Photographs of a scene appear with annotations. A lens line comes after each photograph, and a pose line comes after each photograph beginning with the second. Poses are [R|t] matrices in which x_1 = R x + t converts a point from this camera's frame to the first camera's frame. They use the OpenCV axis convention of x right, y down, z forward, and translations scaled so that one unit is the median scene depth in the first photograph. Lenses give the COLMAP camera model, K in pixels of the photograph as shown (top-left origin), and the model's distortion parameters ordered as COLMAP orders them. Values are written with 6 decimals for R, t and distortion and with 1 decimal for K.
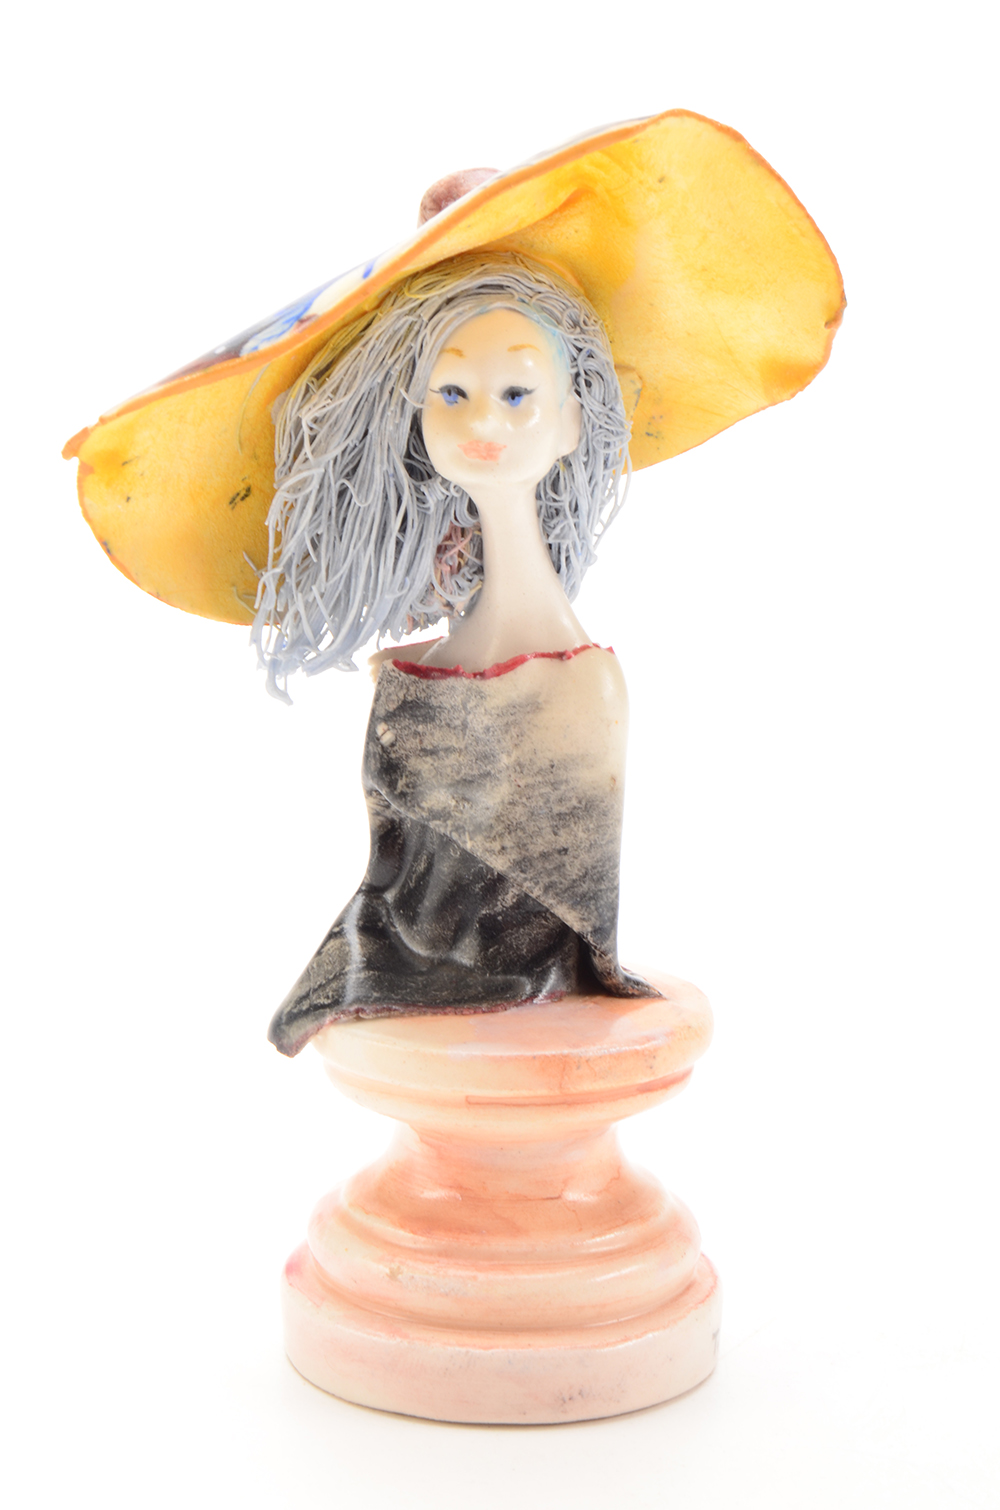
lens RADIAL K [[3367.7, 0, 500.0], [0, 3367.7, 755.0], [0, 0, 1]] dist [0.009430, 0.029402]
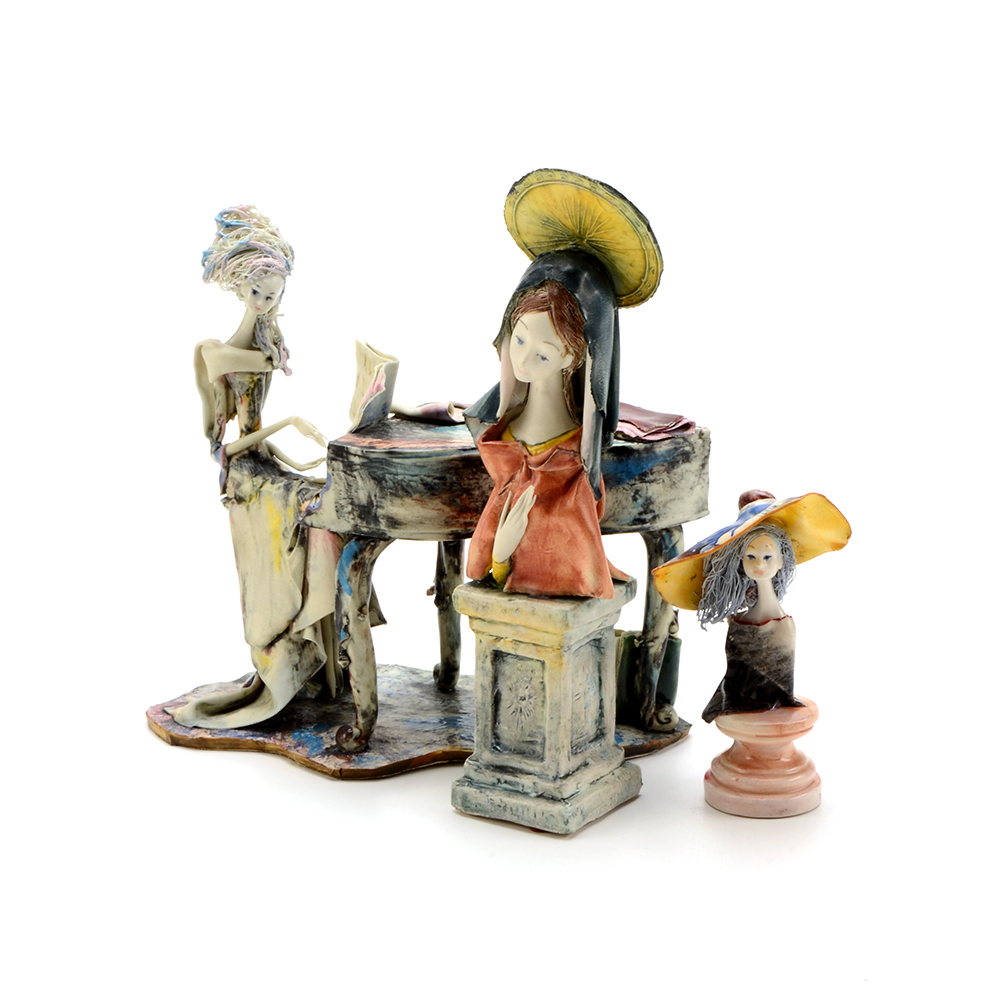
lens RADIAL K [[2214.7, 0, 500.0], [0, 2214.7, 500.0], [0, 0, 1]] dist [-0.024570, -0.139546]
pose [[0.997492, -0.011915, -0.069767, -0.122215], [0.015552, 0.998535, 0.051824, -0.304433], [0.069047, -0.052779, 0.996216, -1.545454]]
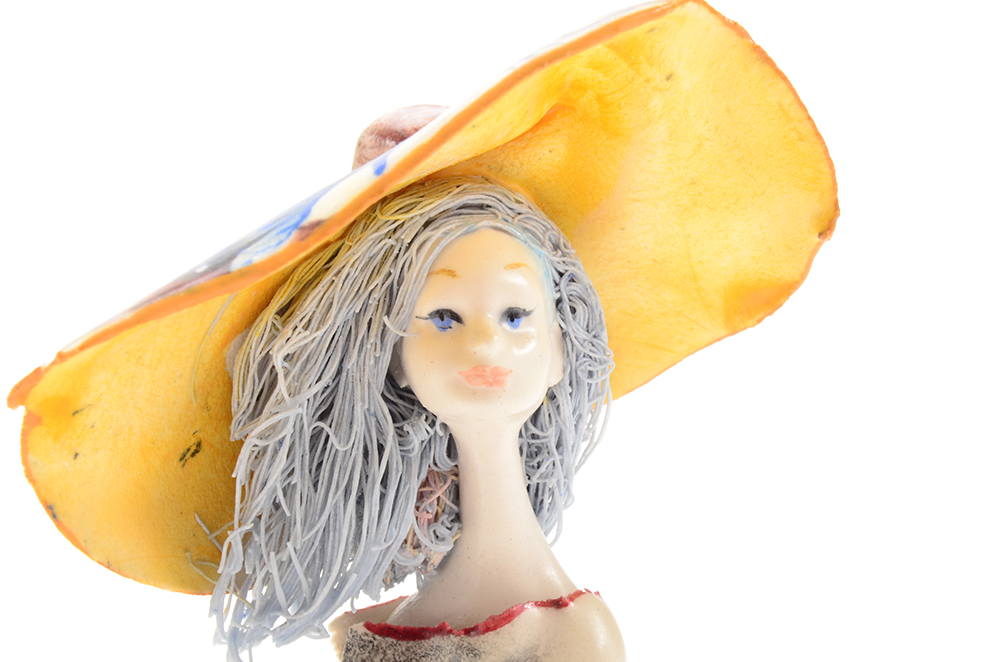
lens RADIAL K [[2052.8, 0, 500.0], [0, 2052.8, 331.0], [0, 0, 1]] dist [0.015972, 0.138800]
pose [[0.972495, -0.034387, 0.230372, -0.124987], [0.078112, 0.979917, -0.183471, -0.000688], [-0.219437, 0.196419, 0.955650, 0.455426]]
